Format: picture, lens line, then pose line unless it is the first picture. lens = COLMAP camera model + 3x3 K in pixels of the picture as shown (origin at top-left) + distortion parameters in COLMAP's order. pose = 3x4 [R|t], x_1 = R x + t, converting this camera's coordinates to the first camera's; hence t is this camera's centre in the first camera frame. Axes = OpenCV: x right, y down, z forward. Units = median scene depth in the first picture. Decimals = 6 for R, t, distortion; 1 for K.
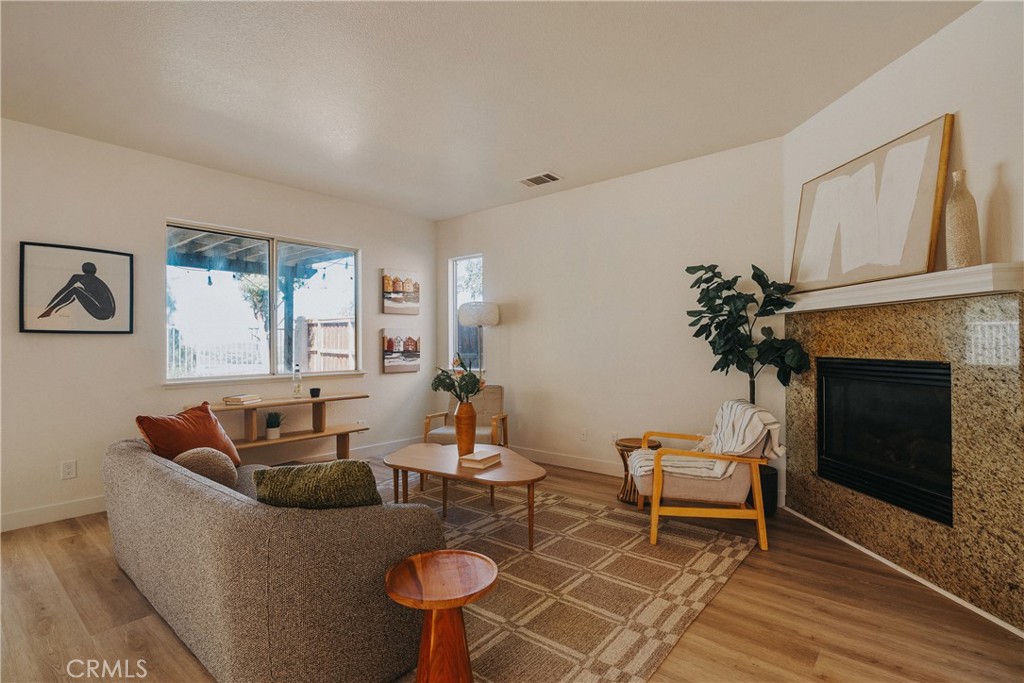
lens RADIAL K [[494.4, 0, 514.3], [0, 494.4, 343.2], [0, 0, 1]] dist [-0.006852, -0.000367]
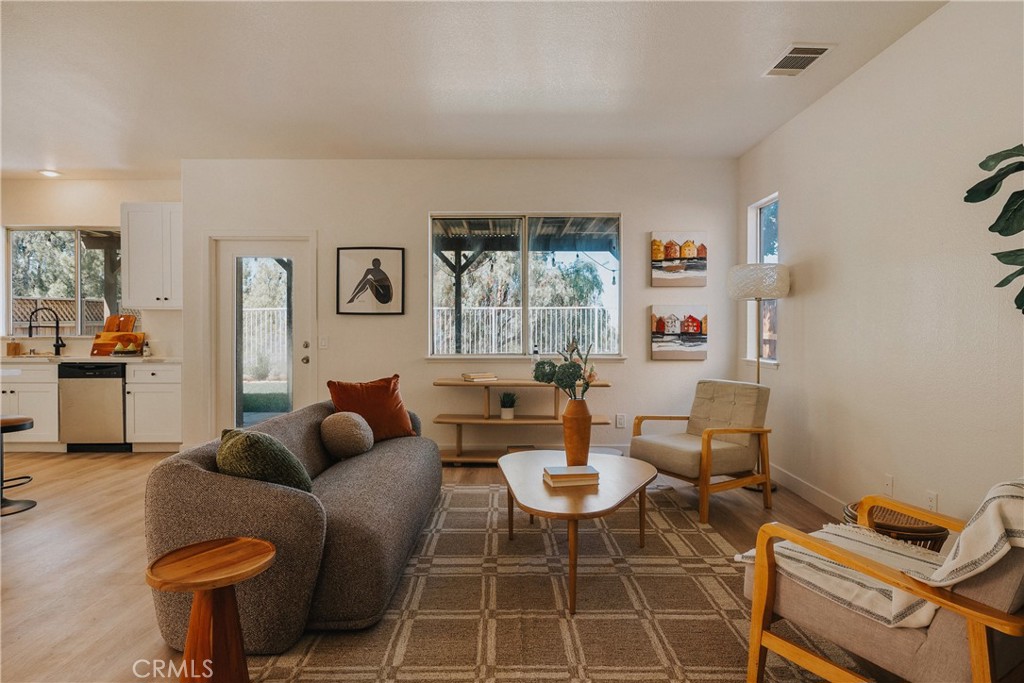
lens RADIAL K [[572.1, 0, 511.3], [0, 572.1, 336.0], [0, 0, 1]] dist [0.003134, 0.003030]
pose [[0.636835, 0.019954, -0.770742, 0.394949], [-0.003241, 0.999725, 0.023204, -0.000368], [0.770993, -0.012279, 0.636725, 0.266933]]
